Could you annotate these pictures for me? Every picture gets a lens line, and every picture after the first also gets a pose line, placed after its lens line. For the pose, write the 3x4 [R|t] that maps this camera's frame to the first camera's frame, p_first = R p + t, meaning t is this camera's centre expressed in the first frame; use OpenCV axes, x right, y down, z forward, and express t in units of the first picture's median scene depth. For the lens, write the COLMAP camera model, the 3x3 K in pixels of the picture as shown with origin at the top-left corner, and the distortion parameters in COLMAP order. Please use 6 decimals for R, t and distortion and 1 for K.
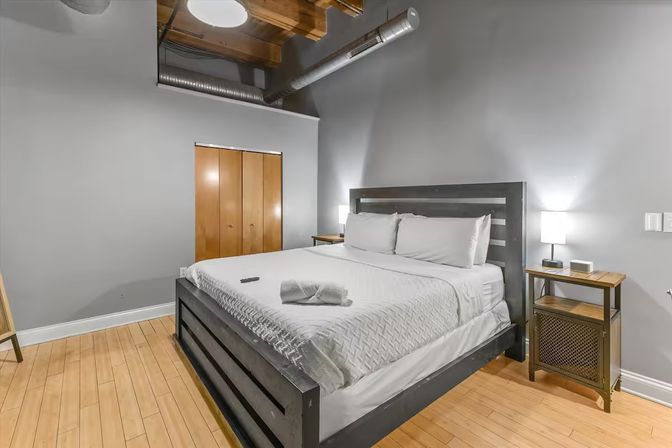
lens RADIAL K [[300.7, 0, 330.1], [0, 300.7, 199.1], [0, 0, 1]] dist [-0.000145, 0.000081]
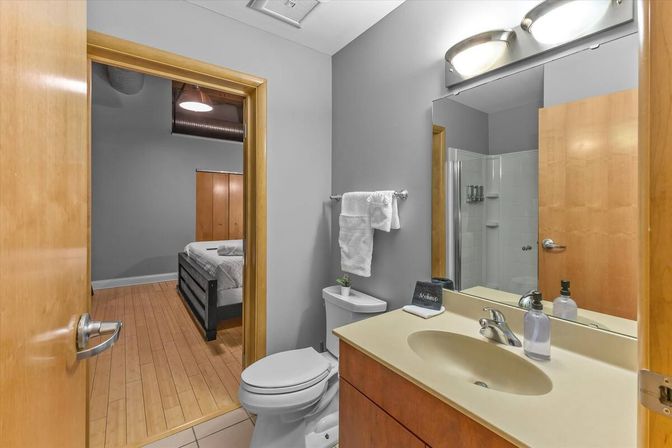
lens RADIAL K [[295.0, 0, 339.1], [0, 295.0, 206.8], [0, 0, 1]] dist [0.000803, 0.000067]
pose [[0.998321, 0.005379, -0.057678, 0.560092], [-0.005556, 0.999980, -0.002922, 0.004803], [0.057661, 0.003238, 0.998331, -0.704348]]
